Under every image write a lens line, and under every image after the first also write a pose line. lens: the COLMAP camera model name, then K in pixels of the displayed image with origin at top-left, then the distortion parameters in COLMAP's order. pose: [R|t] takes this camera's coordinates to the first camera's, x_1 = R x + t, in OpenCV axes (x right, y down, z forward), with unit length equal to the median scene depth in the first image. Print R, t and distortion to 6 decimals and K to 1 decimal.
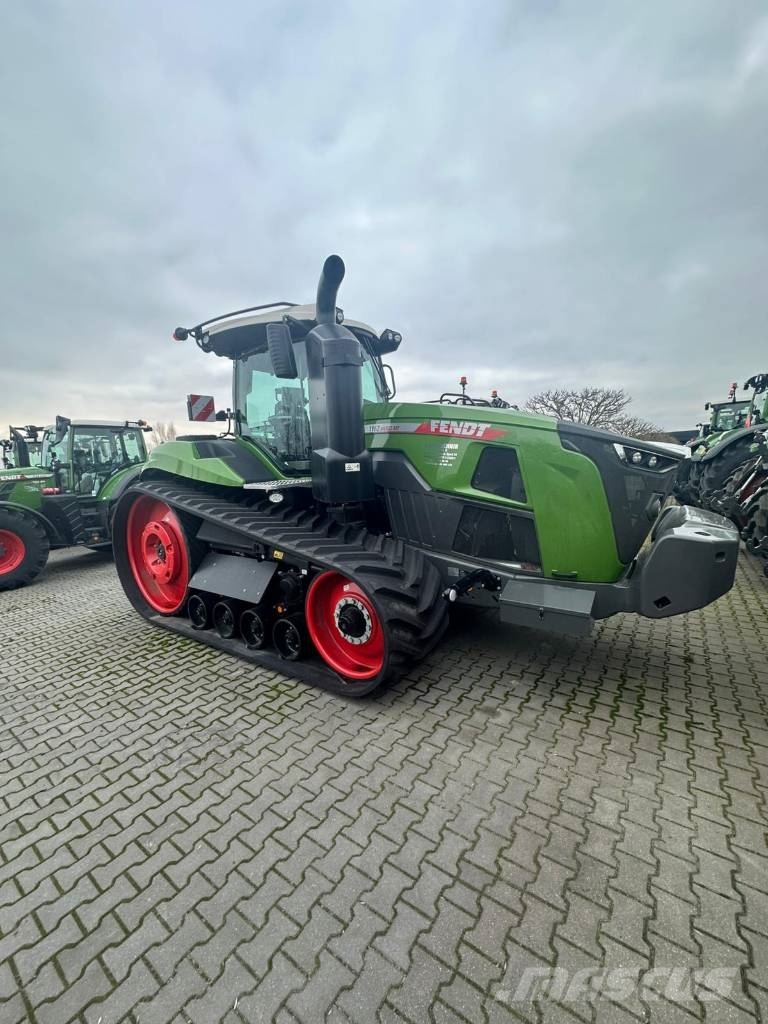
lens RADIAL K [[407.9, 0, 380.8], [0, 407.9, 512.1], [0, 0, 1]] dist [-0.000383, 0.000153]
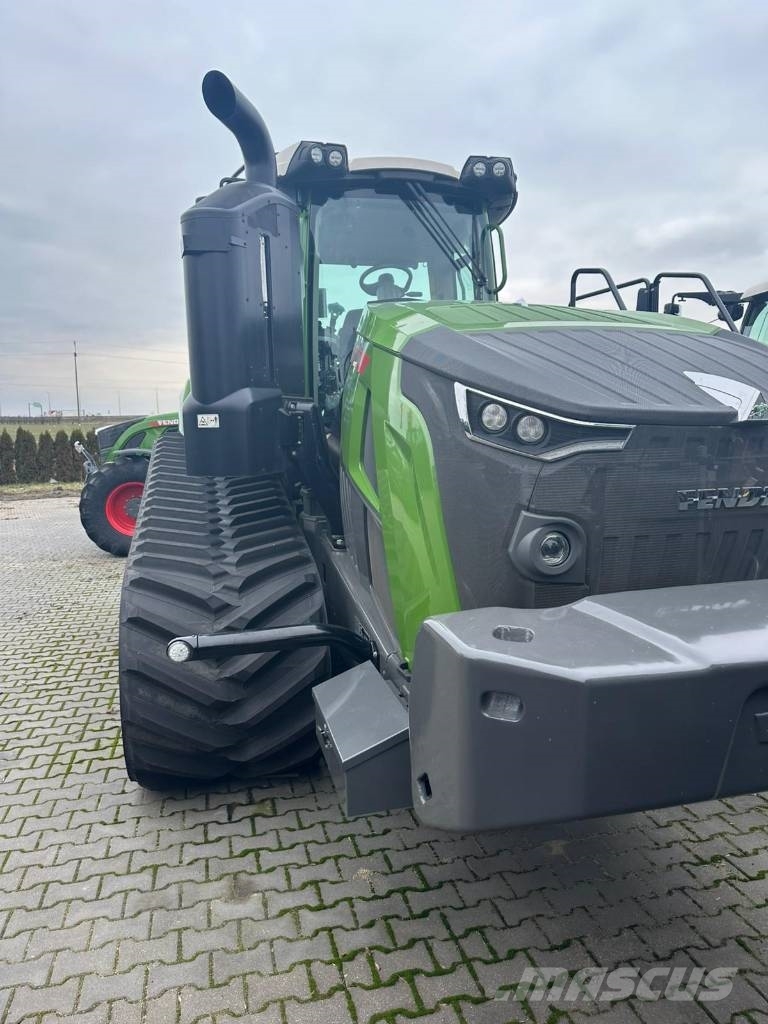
lens RADIAL K [[718.7, 0, 386.1], [0, 718.7, 508.4], [0, 0, 1]] dist [0.088149, -0.110758]
pose [[0.768511, 0.106574, -0.630899, 0.760704], [-0.096301, 0.994065, 0.050615, -0.054479], [0.632548, 0.021858, 0.774213, 0.299636]]
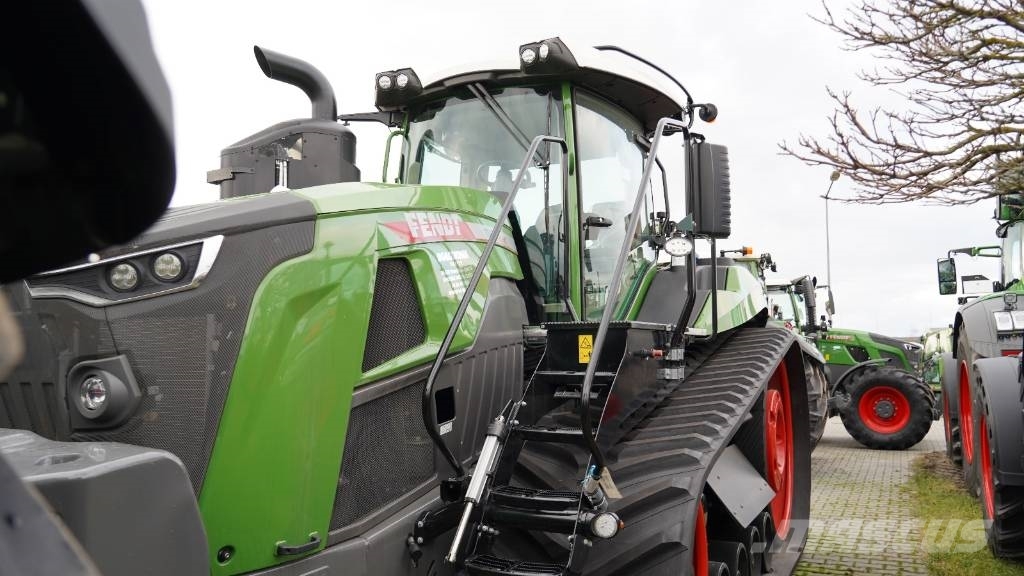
lens RADIAL K [[791.1, 0, 512.0], [0, 791.1, 288.0], [0, 0, 1]] dist [0.005320, 0.001045]
pose [[0.166973, -0.045236, -0.984923, 1.304603], [-0.118337, 0.990806, -0.065568, -0.114118], [0.978834, 0.127501, 0.160085, 1.170182]]
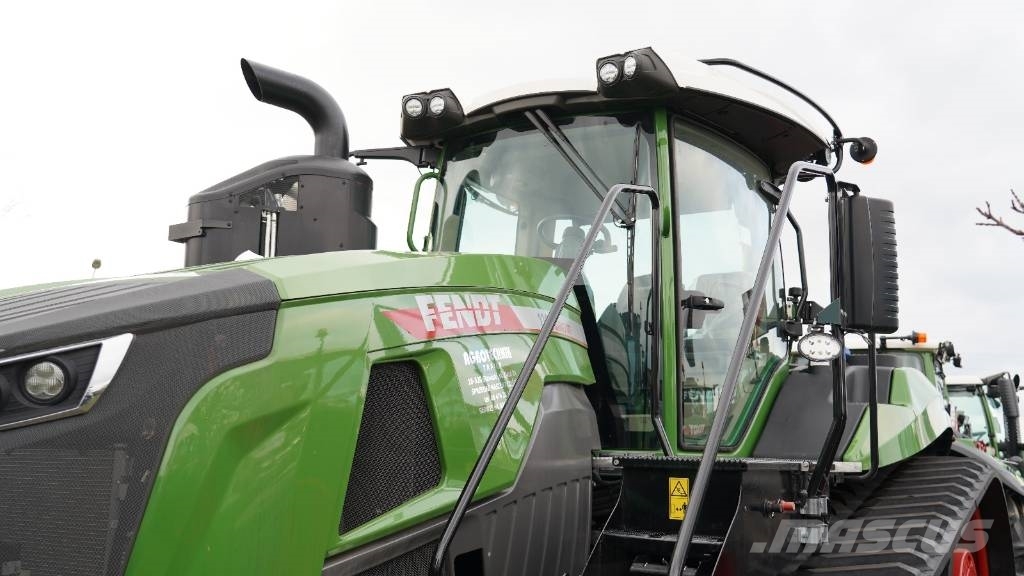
lens RADIAL K [[1025.9, 0, 512.0], [0, 1025.9, 288.0], [0, 0, 1]] dist [0.036849, -0.004797]
pose [[0.085739, -0.118616, -0.989232, 1.213369], [-0.148274, 0.980312, -0.130398, -0.153743], [0.985223, 0.157858, 0.066463, 1.202824]]
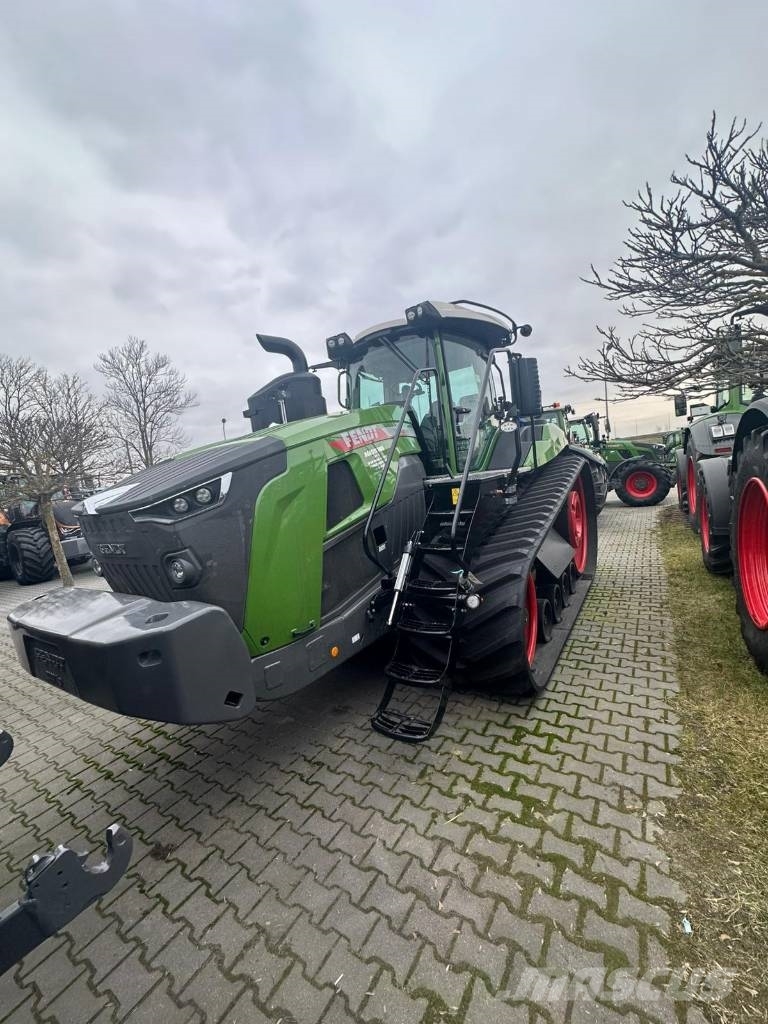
lens RADIAL K [[407.9, 0, 380.8], [0, 407.9, 512.1], [0, 0, 1]] dist [-0.000383, 0.000153]
pose [[0.044225, 0.131124, -0.990379, 1.218449], [-0.004614, 0.991365, 0.131049, -0.193614], [0.999011, -0.001227, 0.044448, 1.224022]]
